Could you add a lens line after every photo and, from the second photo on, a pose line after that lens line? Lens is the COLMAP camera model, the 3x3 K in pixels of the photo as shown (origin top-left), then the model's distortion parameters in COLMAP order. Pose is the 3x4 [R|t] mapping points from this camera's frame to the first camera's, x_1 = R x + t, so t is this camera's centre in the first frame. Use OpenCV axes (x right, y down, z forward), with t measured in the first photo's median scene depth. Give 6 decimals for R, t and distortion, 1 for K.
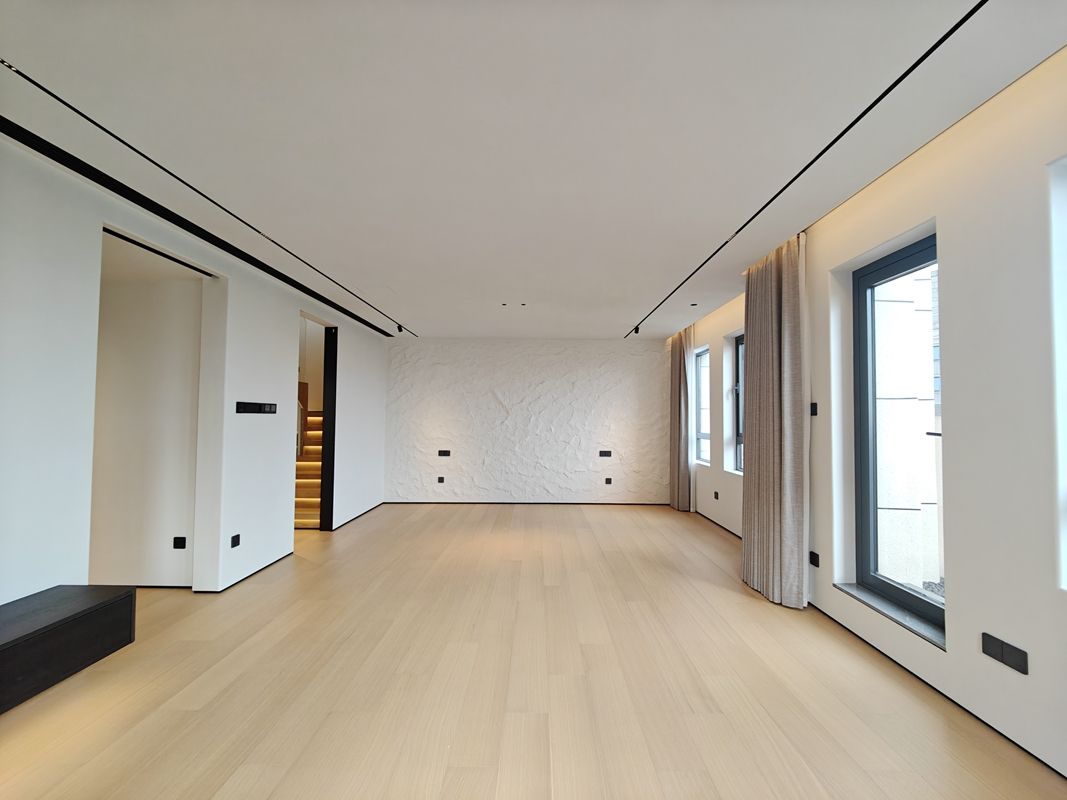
lens RADIAL K [[467.7, 0, 537.4], [0, 467.7, 398.8], [0, 0, 1]] dist [-0.002263, -0.000049]
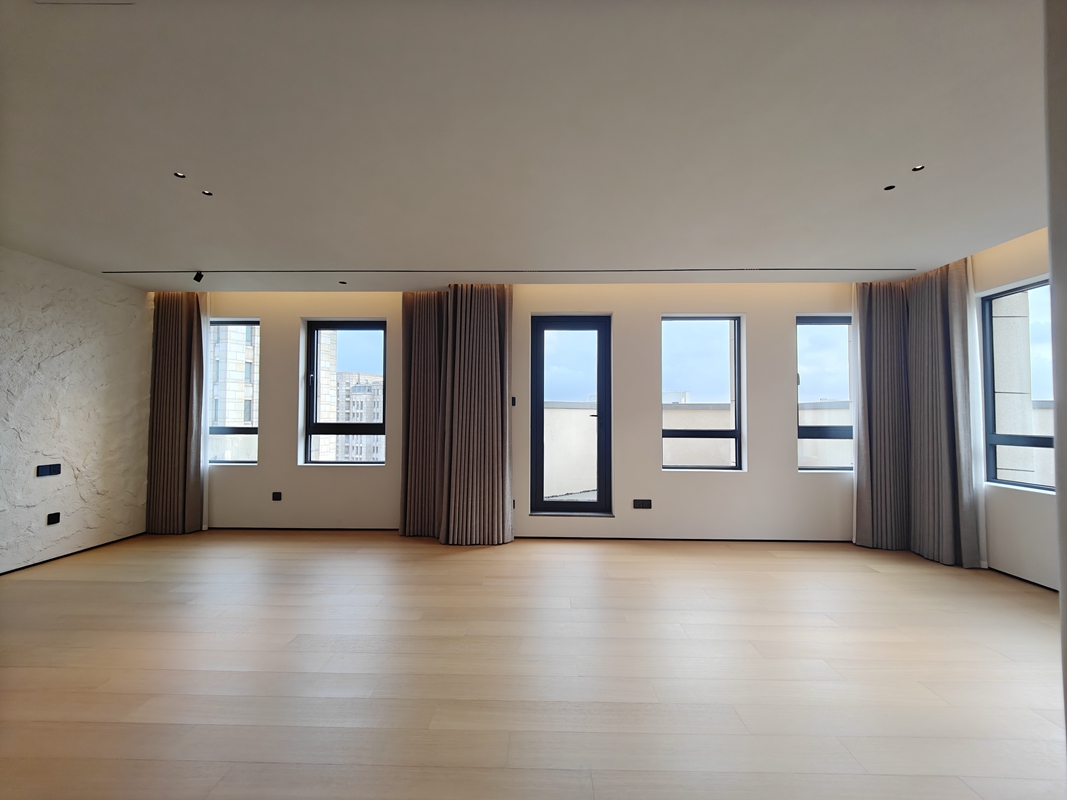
lens RADIAL K [[467.7, 0, 533.7], [0, 467.7, 408.2], [0, 0, 1]] dist [-0.002263, -0.000049]
pose [[0.004870, 0.014741, 0.999879, -0.400068], [-0.042359, 0.998997, -0.014522, 0.029008], [-0.999091, -0.042283, 0.005489, 0.432081]]
